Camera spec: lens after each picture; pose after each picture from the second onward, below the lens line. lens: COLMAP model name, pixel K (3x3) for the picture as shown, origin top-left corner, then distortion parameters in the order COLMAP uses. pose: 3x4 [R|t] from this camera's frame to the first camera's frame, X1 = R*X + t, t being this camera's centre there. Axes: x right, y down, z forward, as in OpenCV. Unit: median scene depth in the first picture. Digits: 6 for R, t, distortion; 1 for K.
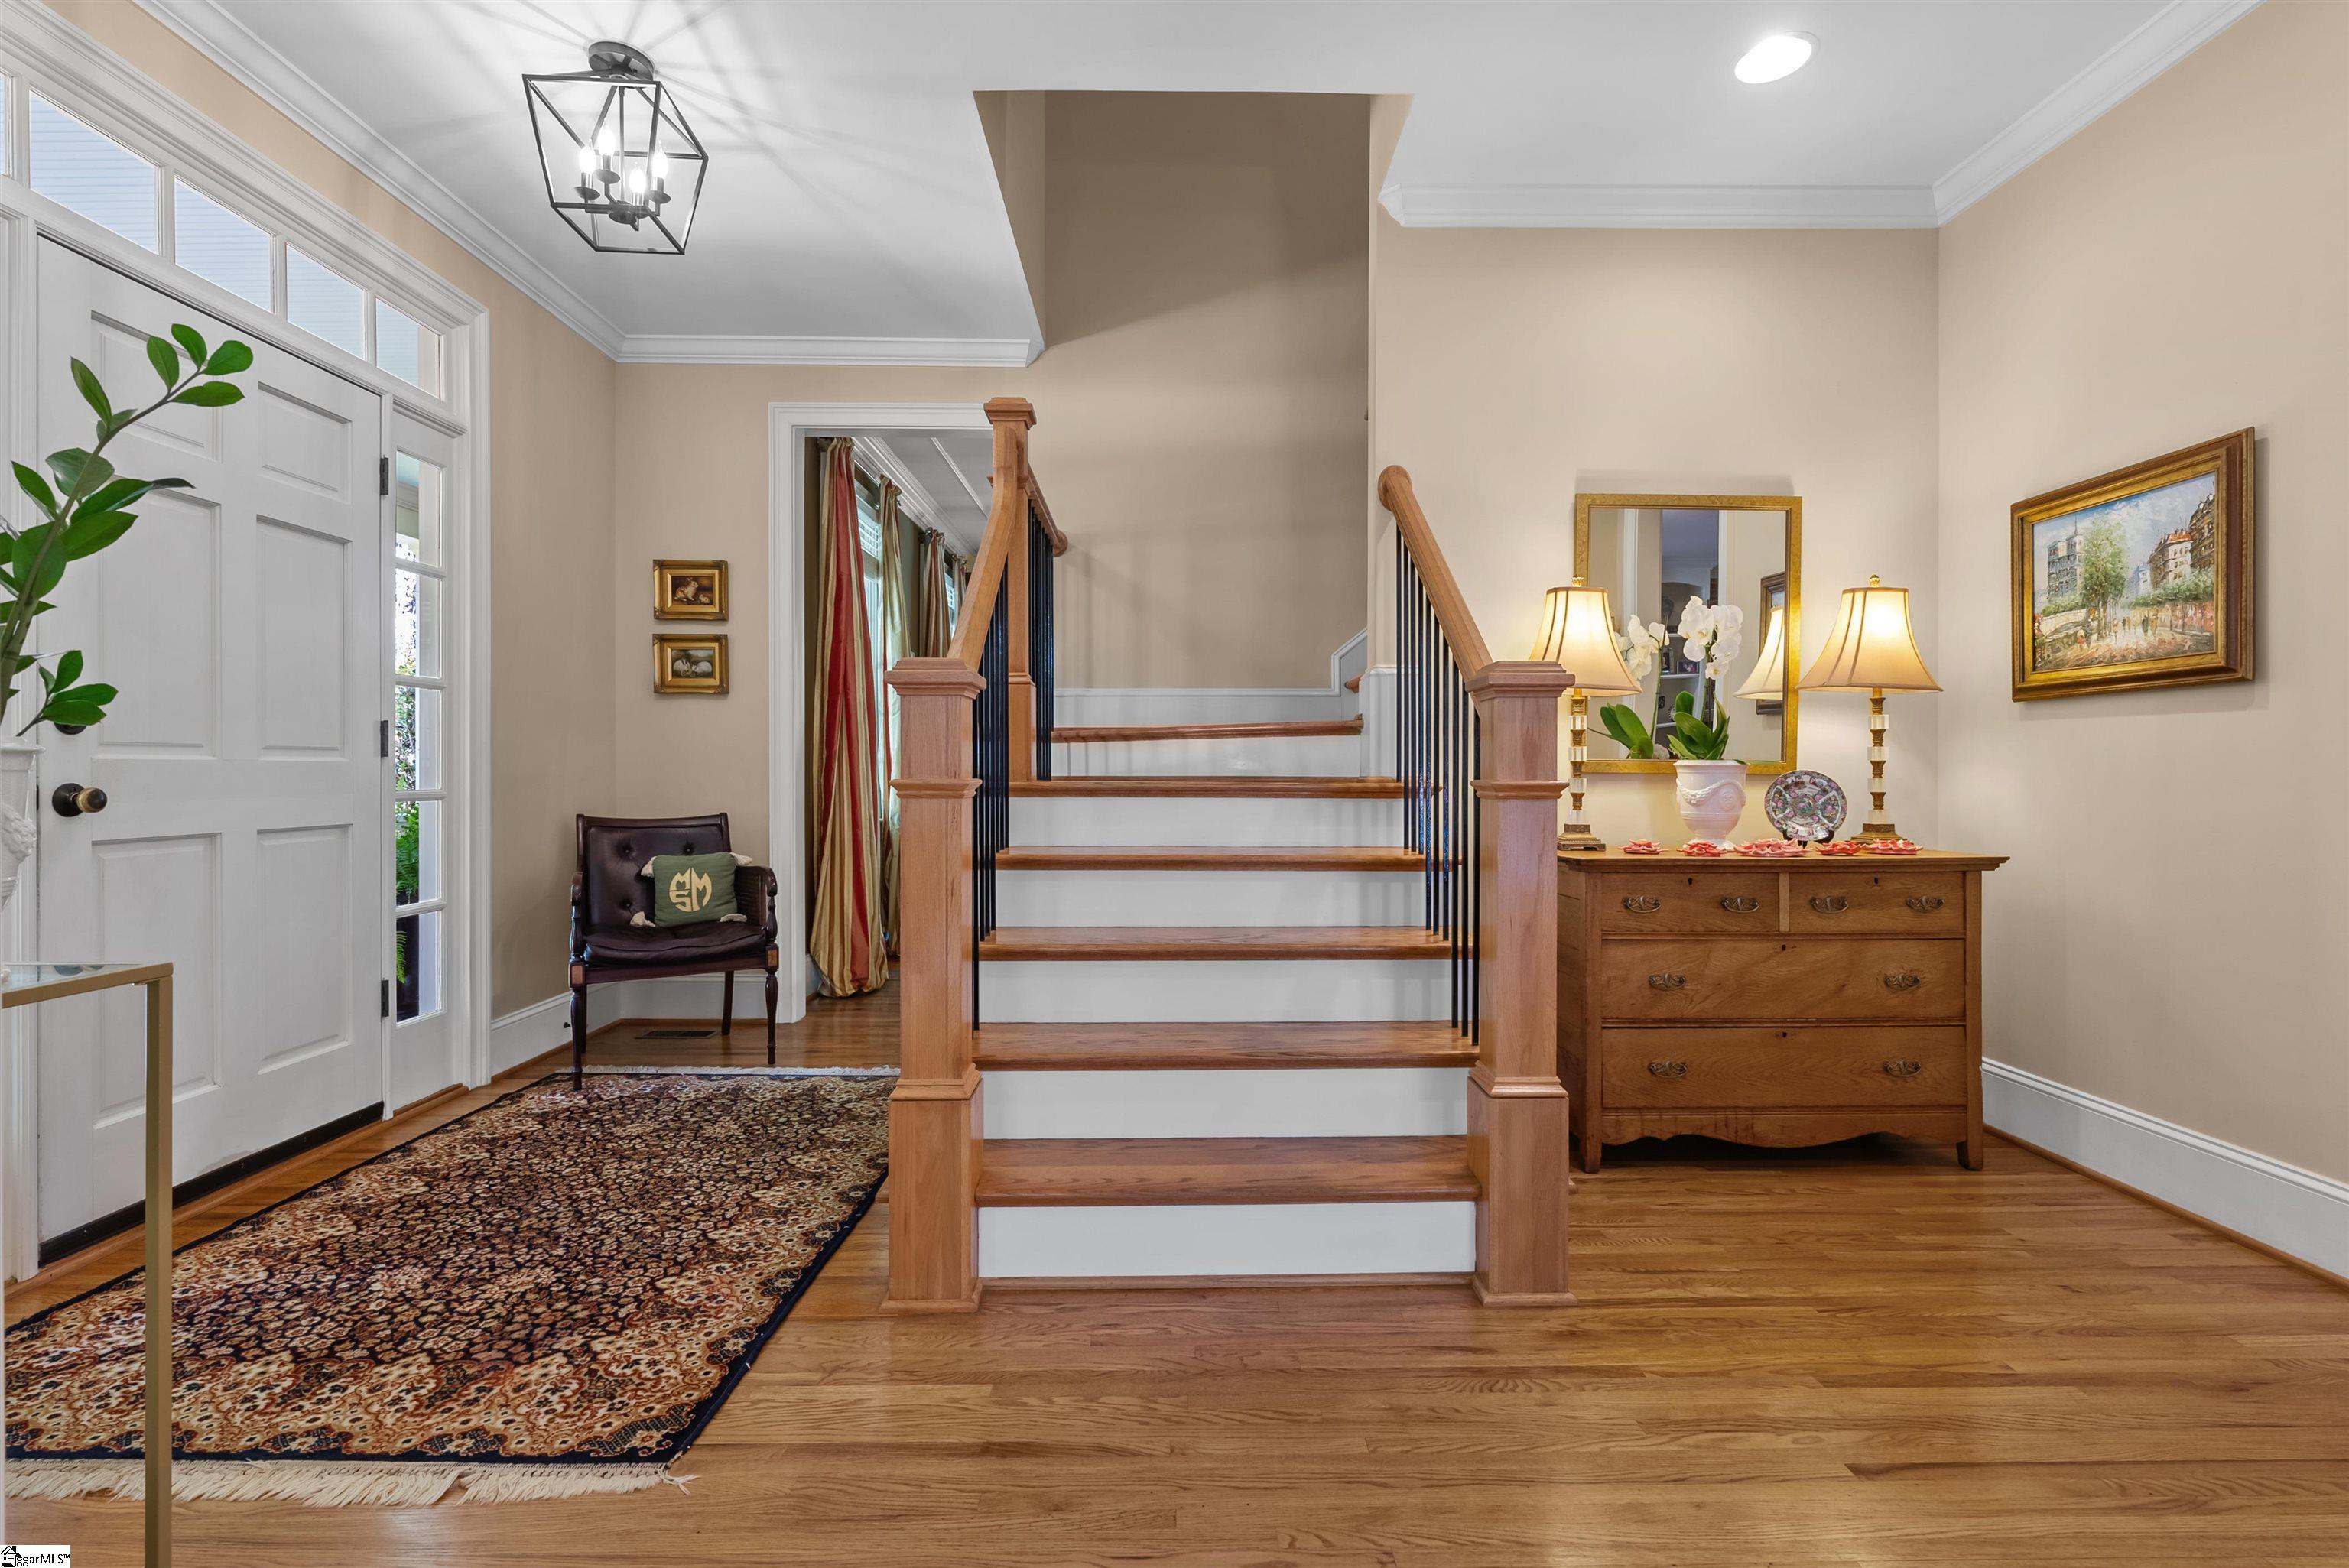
lens RADIAL K [[1079.1, 0, 1181.7], [0, 1079.1, 778.9], [0, 0, 1]] dist [-0.000946, 0.000262]
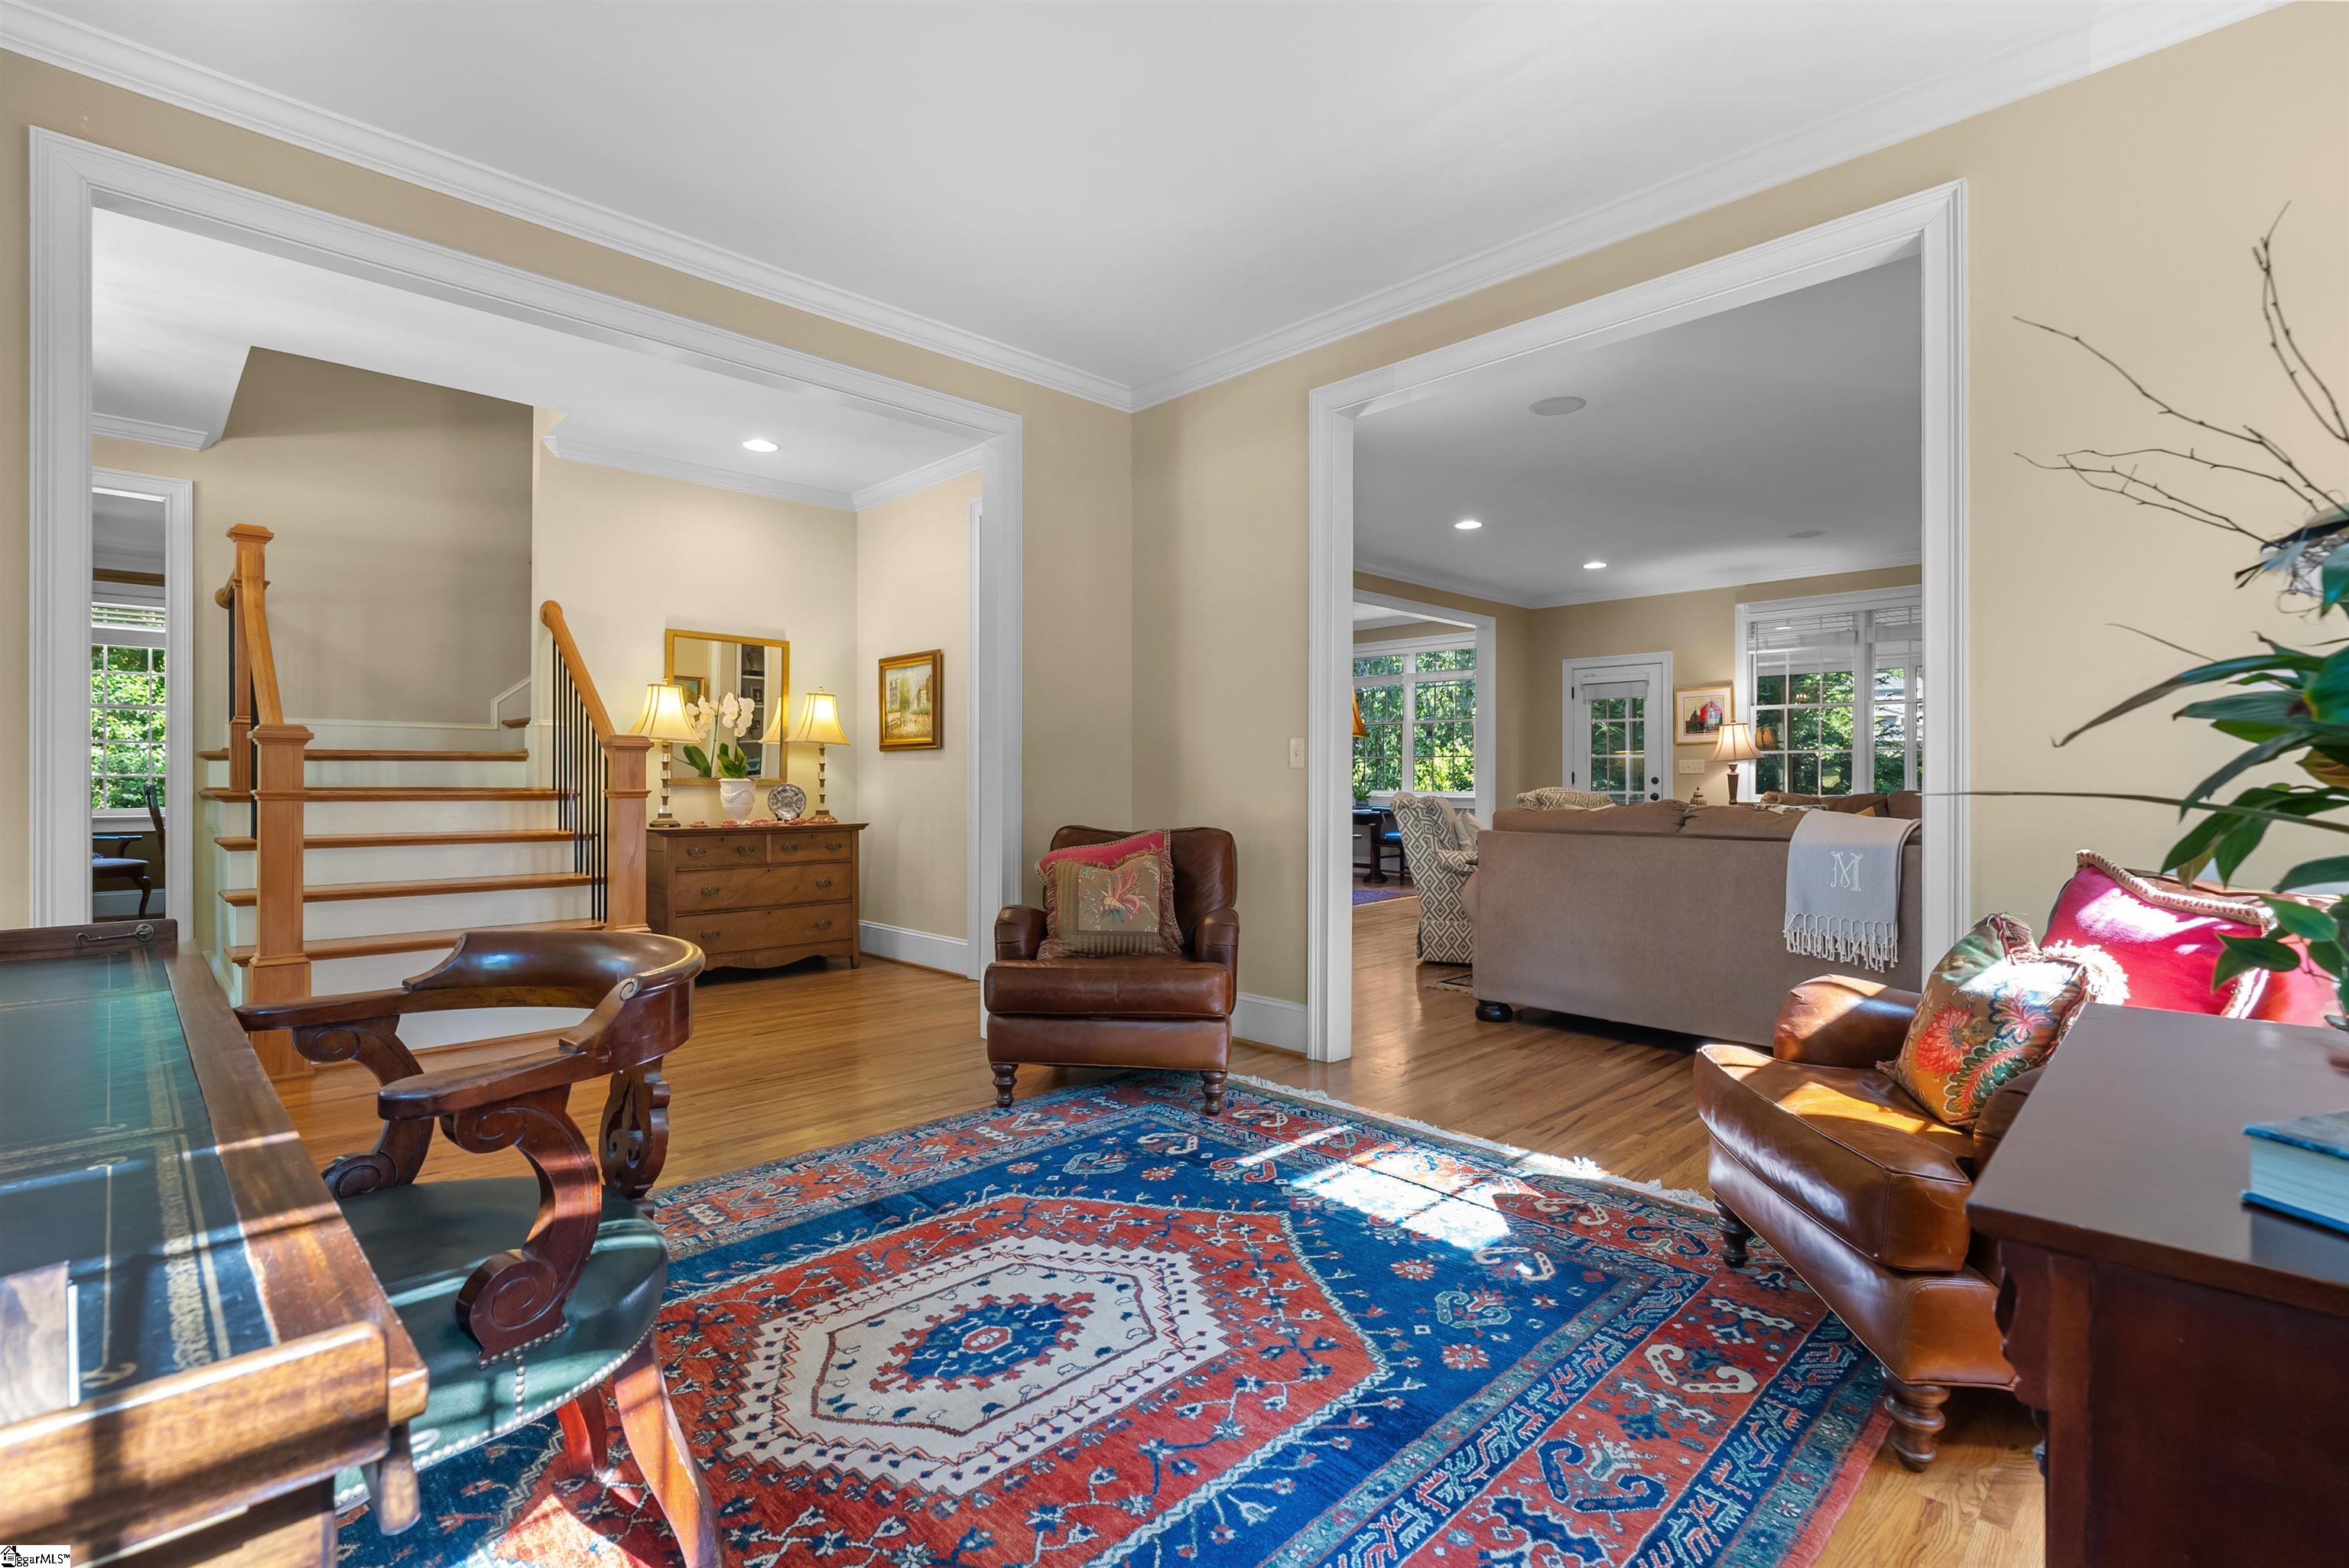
lens RADIAL K [[1079.1, 0, 1181.7], [0, 1079.1, 778.9], [0, 0, 1]] dist [-0.000946, 0.000262]
pose [[0.722373, 0.002814, 0.691498, -0.288765], [0.003132, 0.999968, -0.007341, 0.000114], [-0.691497, 0.007469, 0.722341, -1.008439]]
